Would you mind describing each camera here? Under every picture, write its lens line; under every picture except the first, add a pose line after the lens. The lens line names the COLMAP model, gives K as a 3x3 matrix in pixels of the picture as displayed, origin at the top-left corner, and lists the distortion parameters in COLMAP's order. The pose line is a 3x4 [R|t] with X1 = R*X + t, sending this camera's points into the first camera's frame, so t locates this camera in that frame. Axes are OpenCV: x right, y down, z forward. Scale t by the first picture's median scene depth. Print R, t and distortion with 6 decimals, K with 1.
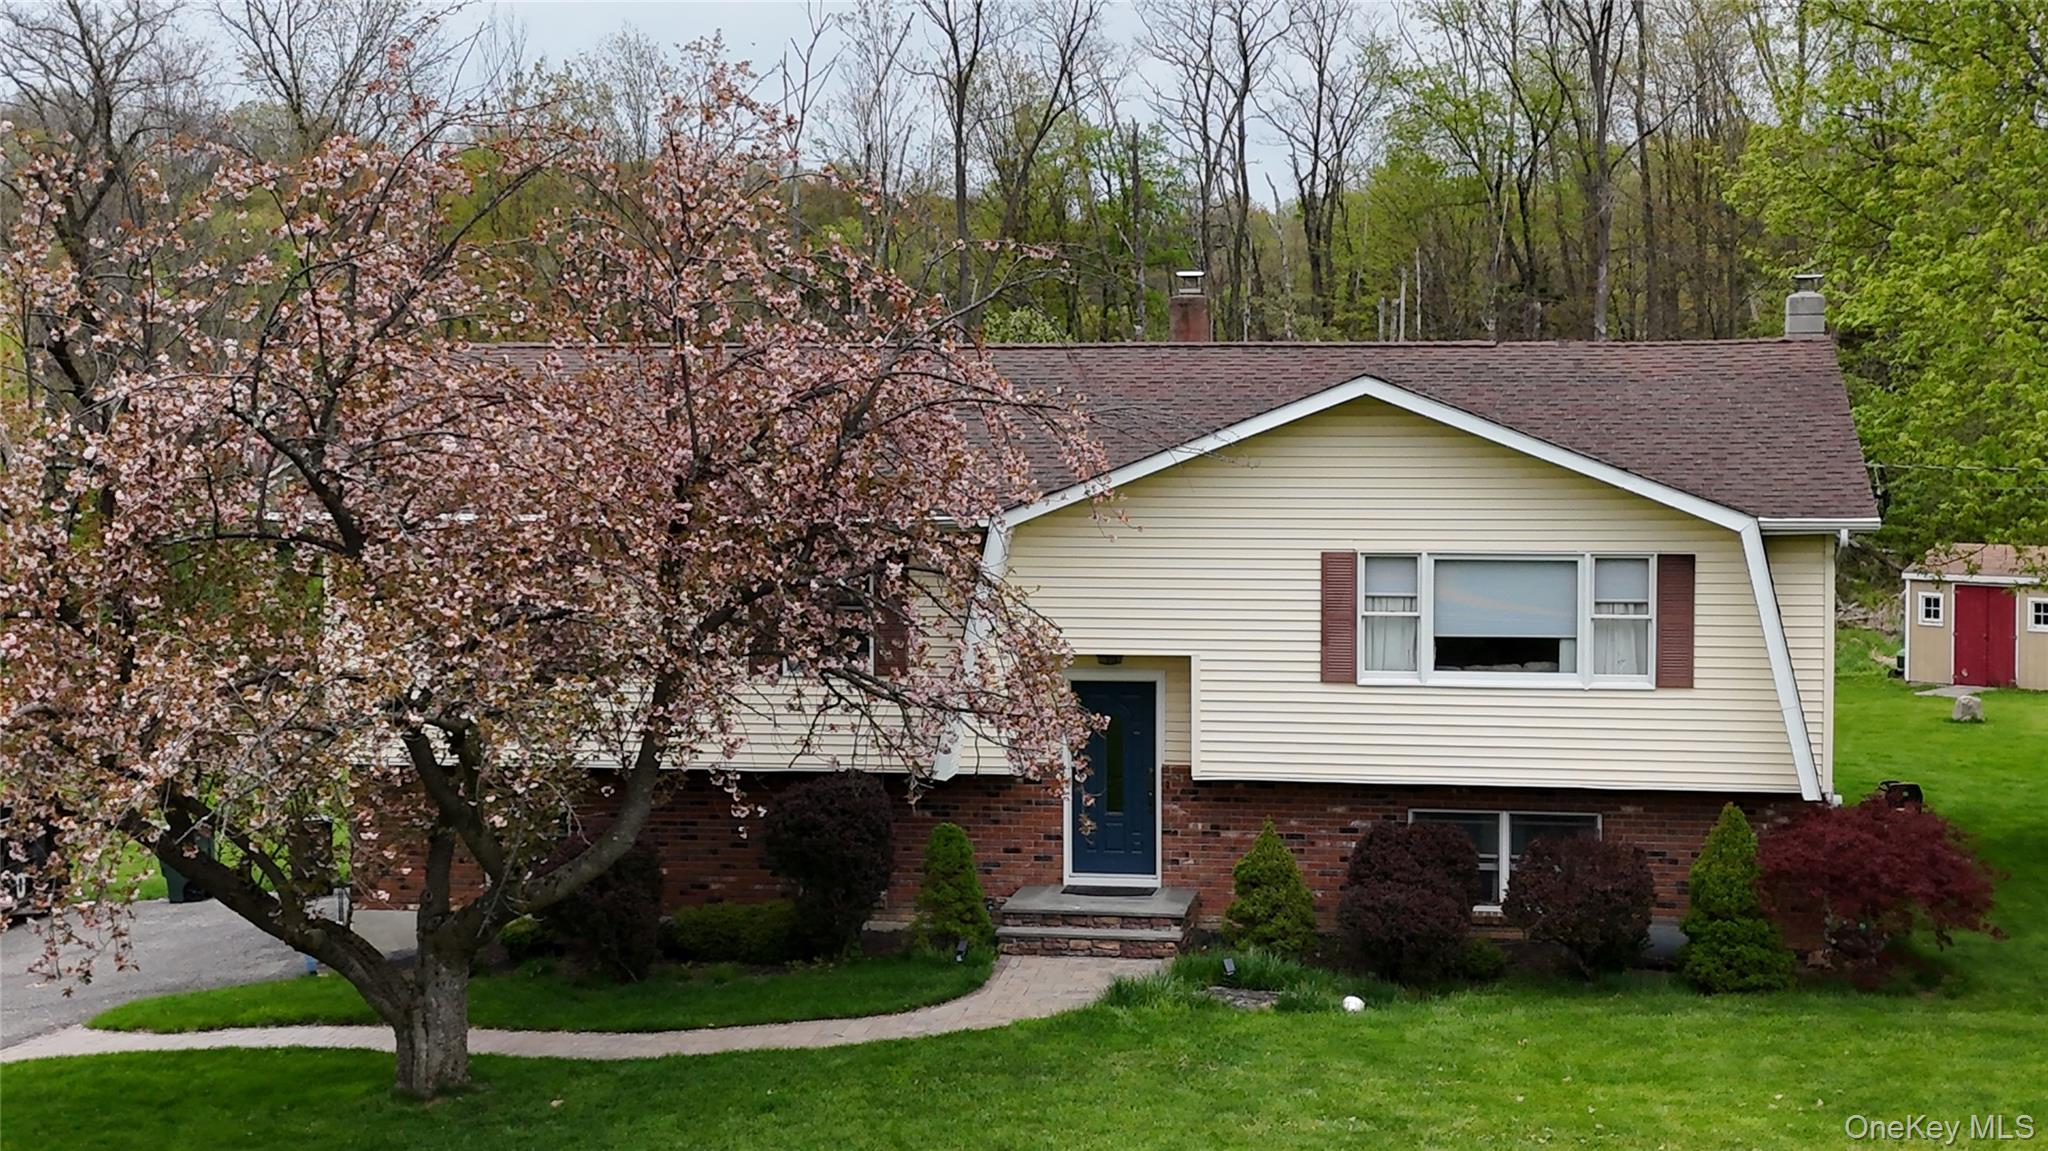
lens RADIAL K [[3355.1, 0, 1016.6], [0, 3355.1, 575.5], [0, 0, 1]] dist [0.054716, 0.000000]
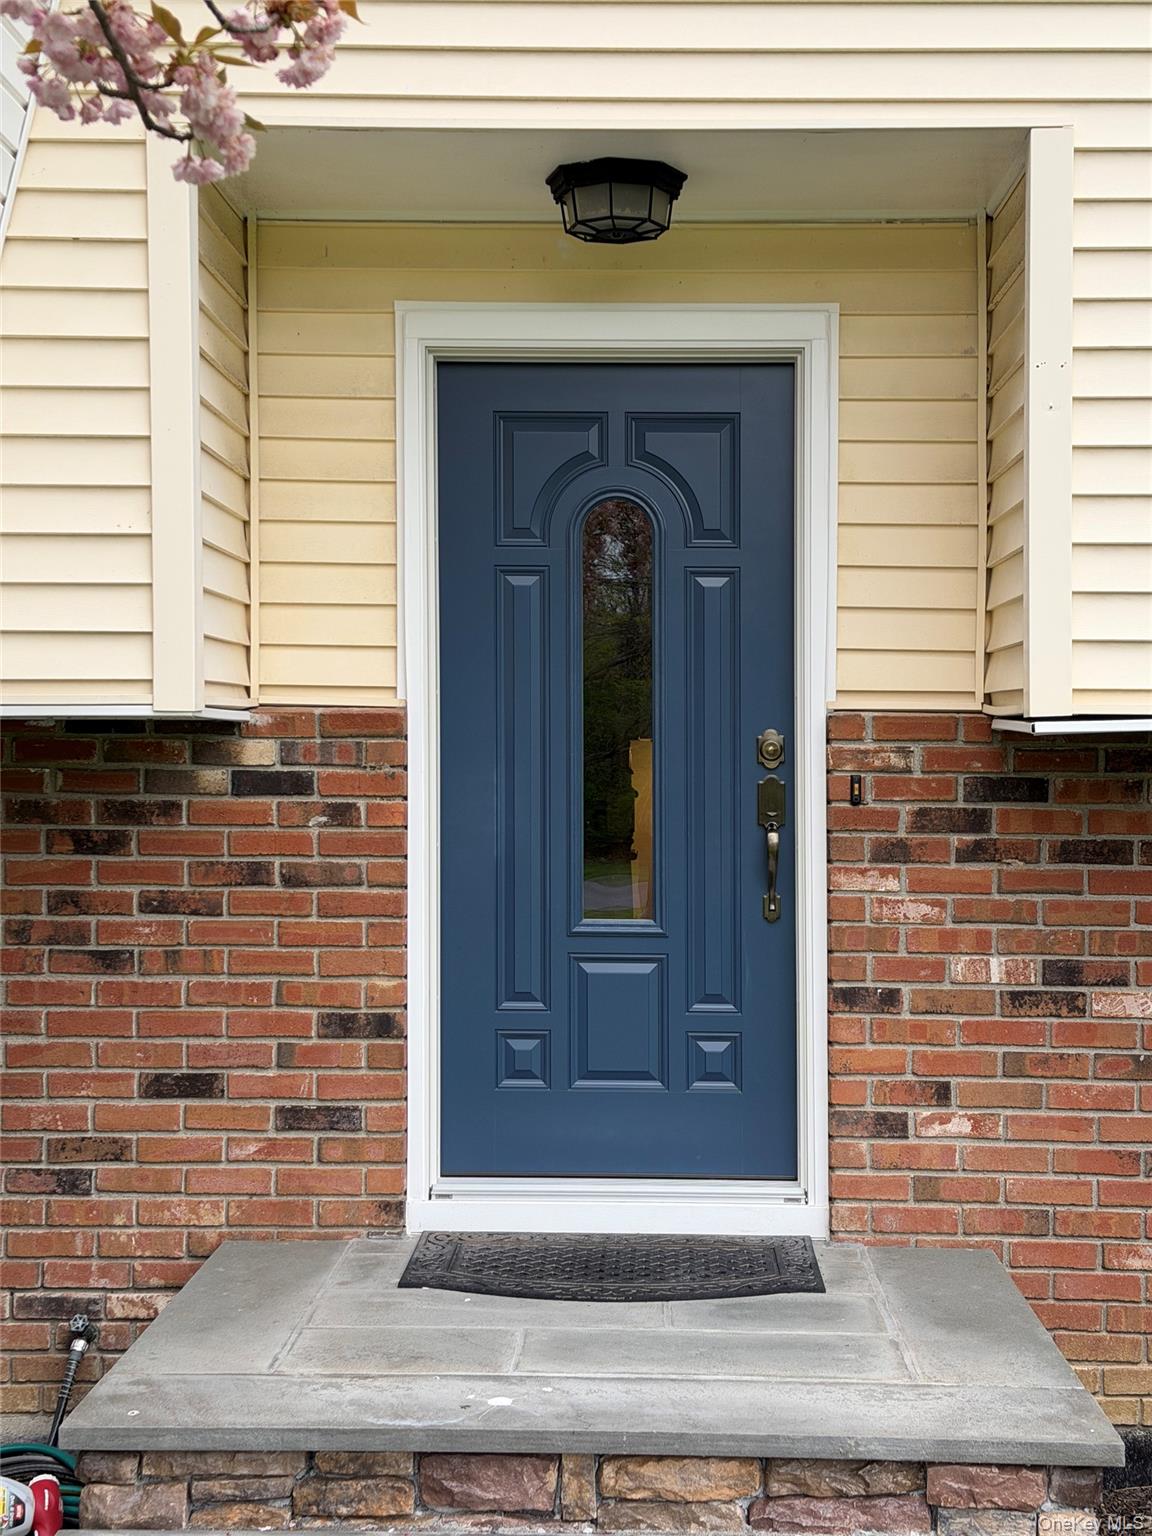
lens RADIAL K [[2155.5, 0, 574.2], [0, 2155.5, 766.3], [0, 0, 1]] dist [0.191294, 0.000000]
pose [[0.992432, 0.003772, 0.122736, 0.007317], [0.003241, 0.998375, -0.056888, 0.071283], [-0.122751, 0.056855, 0.990808, 0.880403]]
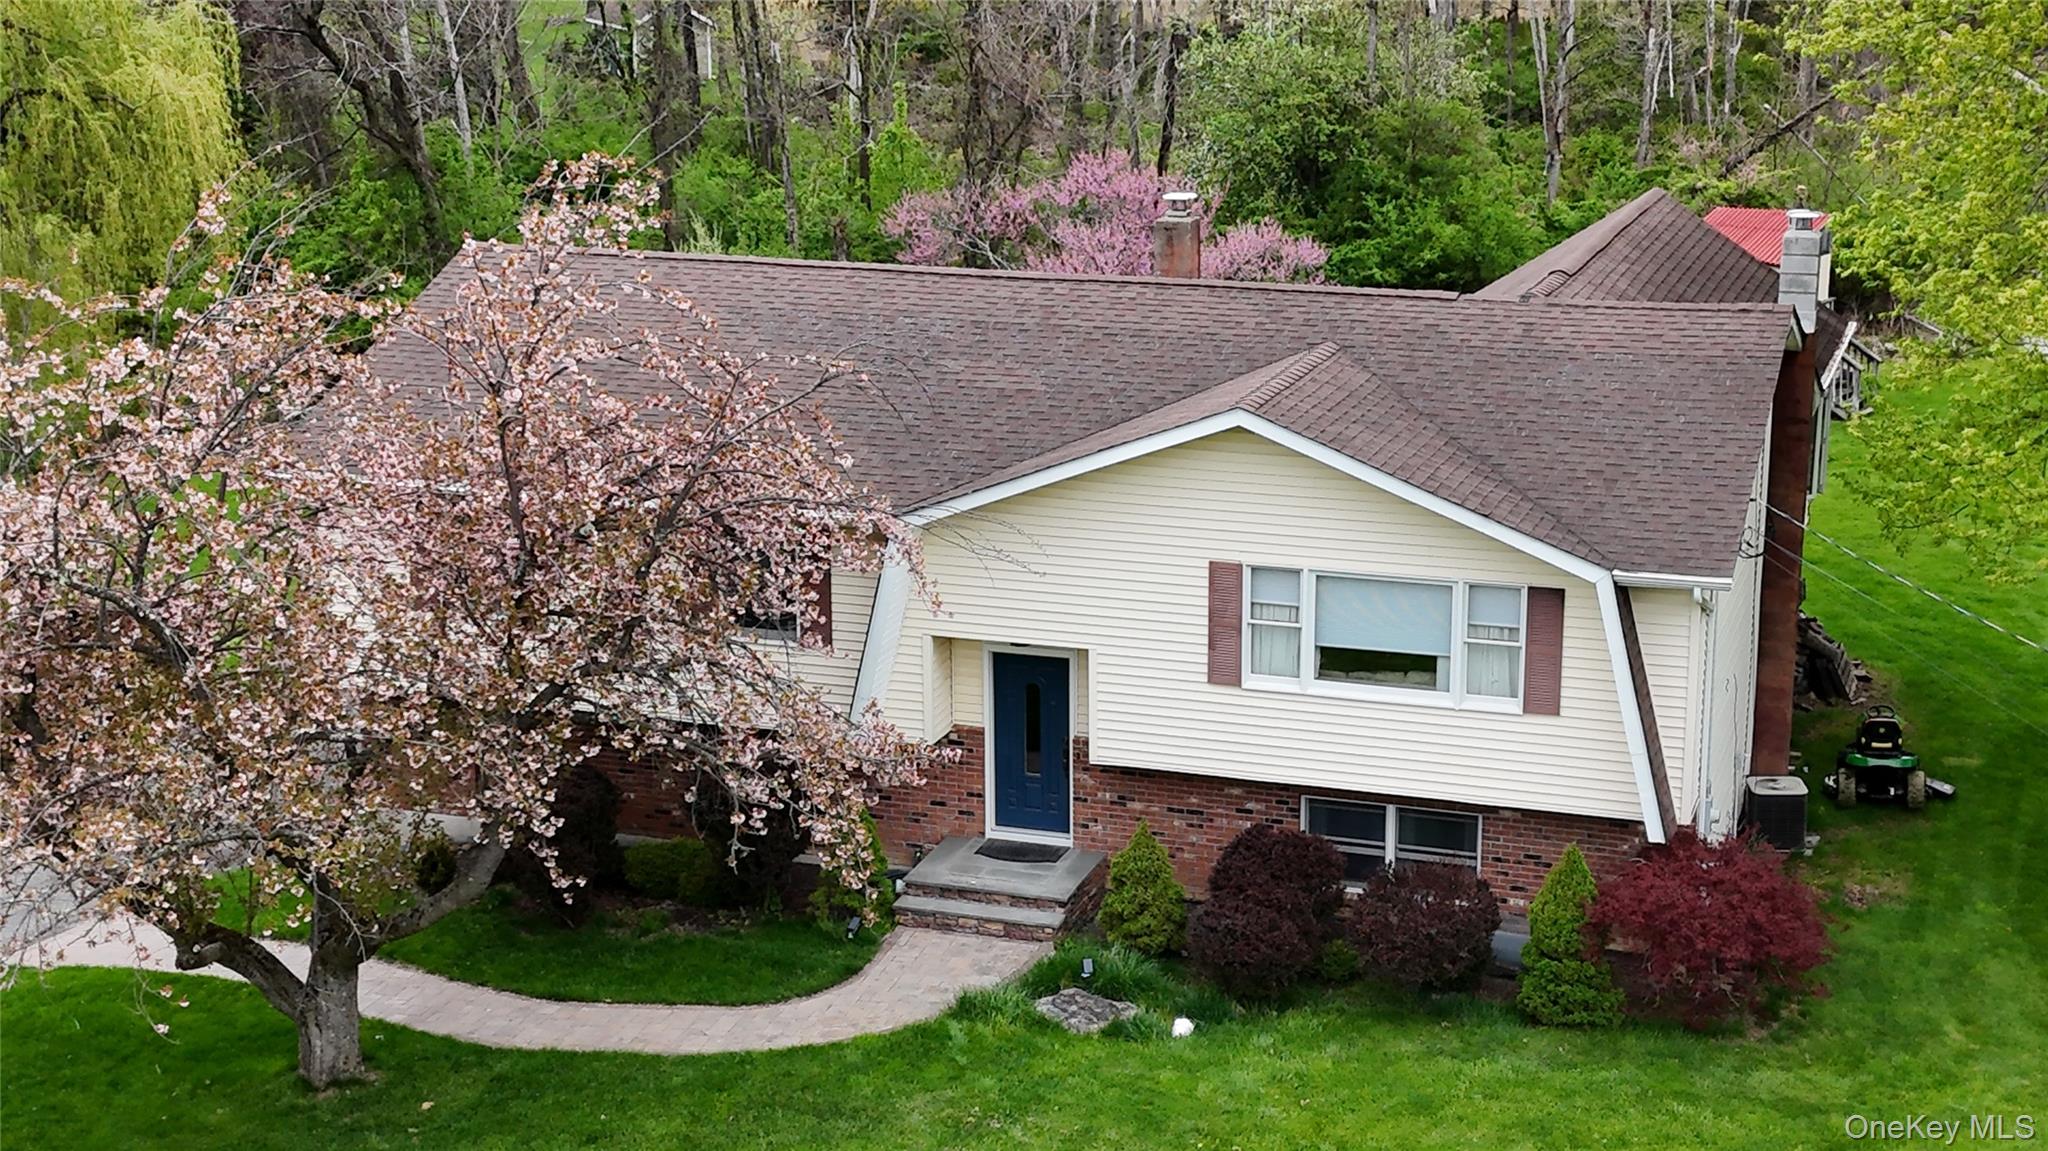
lens RADIAL K [[3355.1, 0, 1029.9], [0, 3355.1, 578.1], [0, 0, 1]] dist [0.054716, 0.000000]
pose [[0.984387, 0.040304, -0.171341, 0.214067], [-0.003743, 0.978005, 0.208550, -0.217072], [0.175977, -0.204653, 0.962886, -0.000451]]
